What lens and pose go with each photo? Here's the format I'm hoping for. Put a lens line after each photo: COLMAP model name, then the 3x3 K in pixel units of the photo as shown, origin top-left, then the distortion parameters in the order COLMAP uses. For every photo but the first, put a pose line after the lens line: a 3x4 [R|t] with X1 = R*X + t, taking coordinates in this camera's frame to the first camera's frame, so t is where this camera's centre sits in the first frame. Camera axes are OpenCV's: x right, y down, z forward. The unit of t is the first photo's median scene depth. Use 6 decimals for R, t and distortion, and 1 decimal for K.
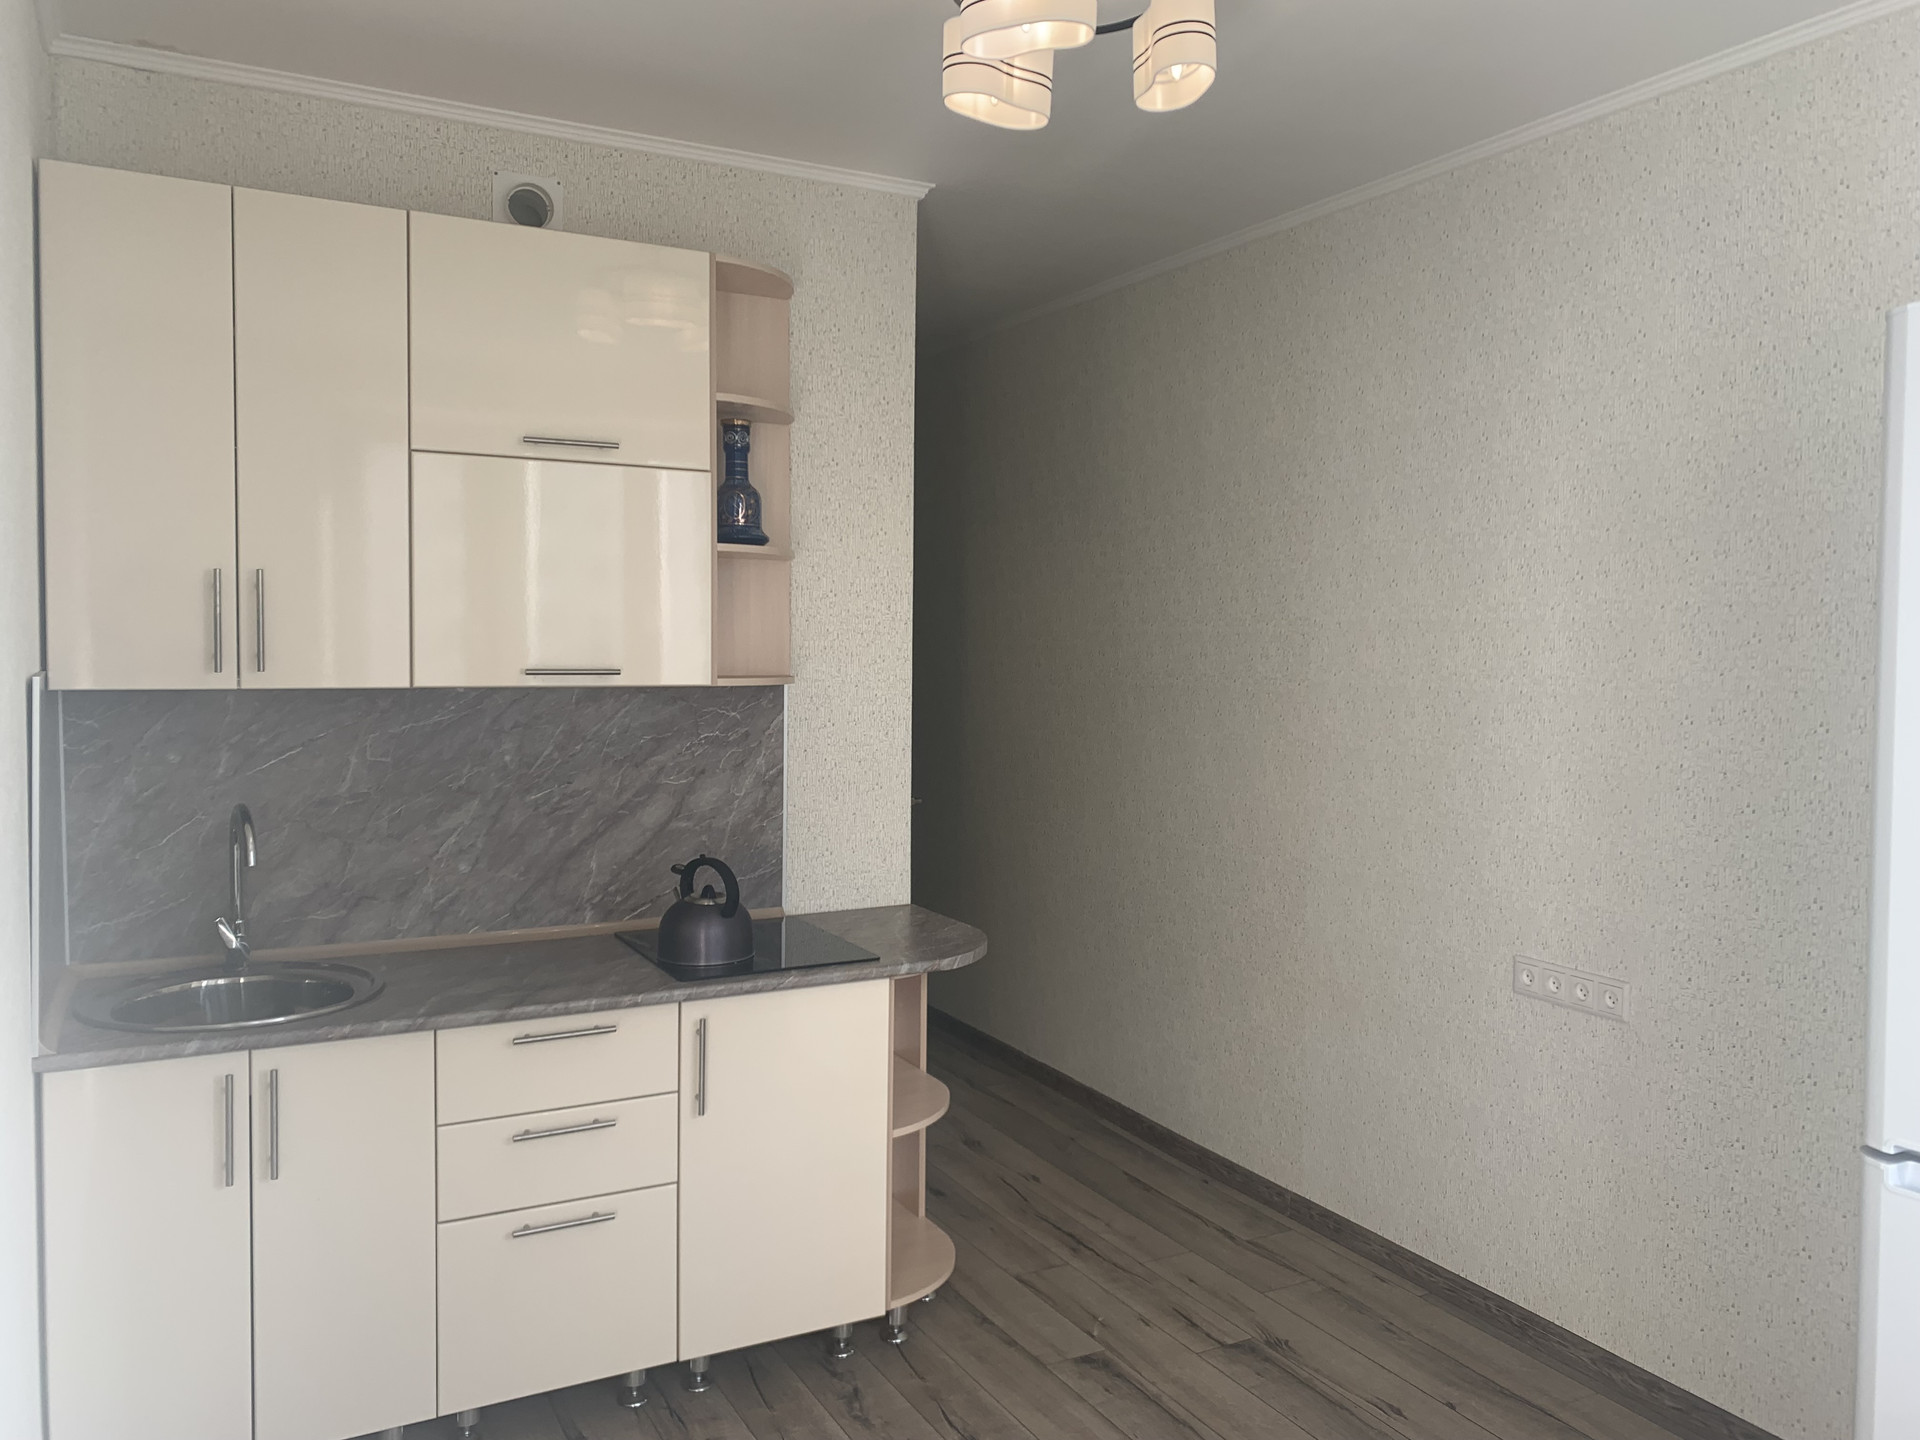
lens RADIAL K [[1460.3, 0, 960.0], [0, 1460.3, 720.0], [0, 0, 1]] dist [-0.001671, -0.014638]
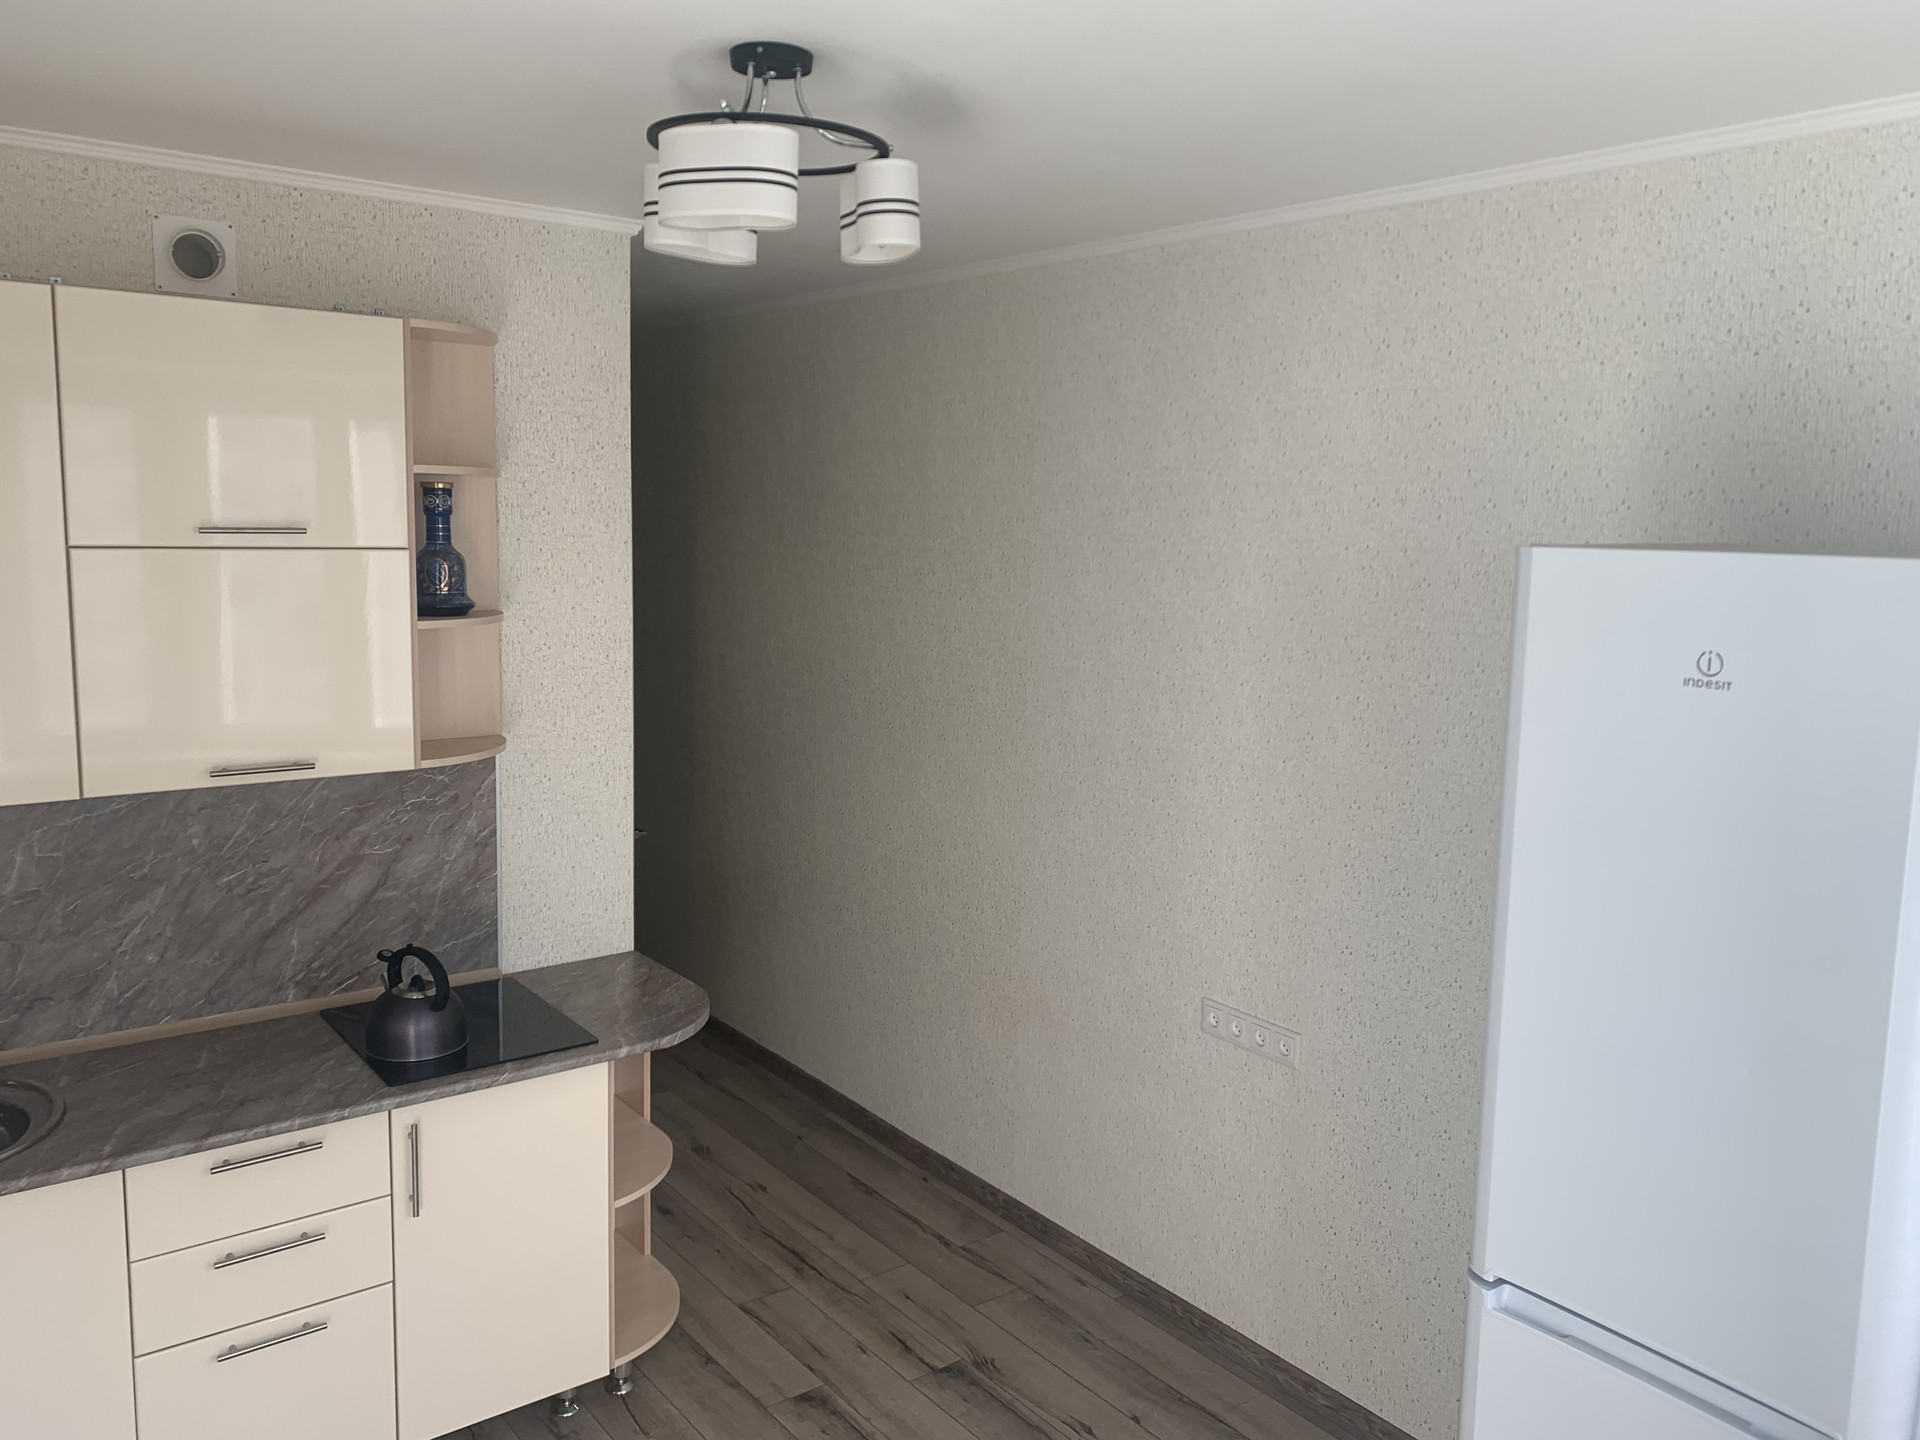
lens RADIAL K [[1465.0, 0, 960.0], [0, 1465.0, 720.0], [0, 0, 1]] dist [-0.037051, 0.033272]
pose [[0.984883, -0.008647, 0.173005, 0.018020], [-0.006618, 0.996145, 0.087467, -0.138109], [-0.173095, -0.087290, 0.981029, -0.009918]]
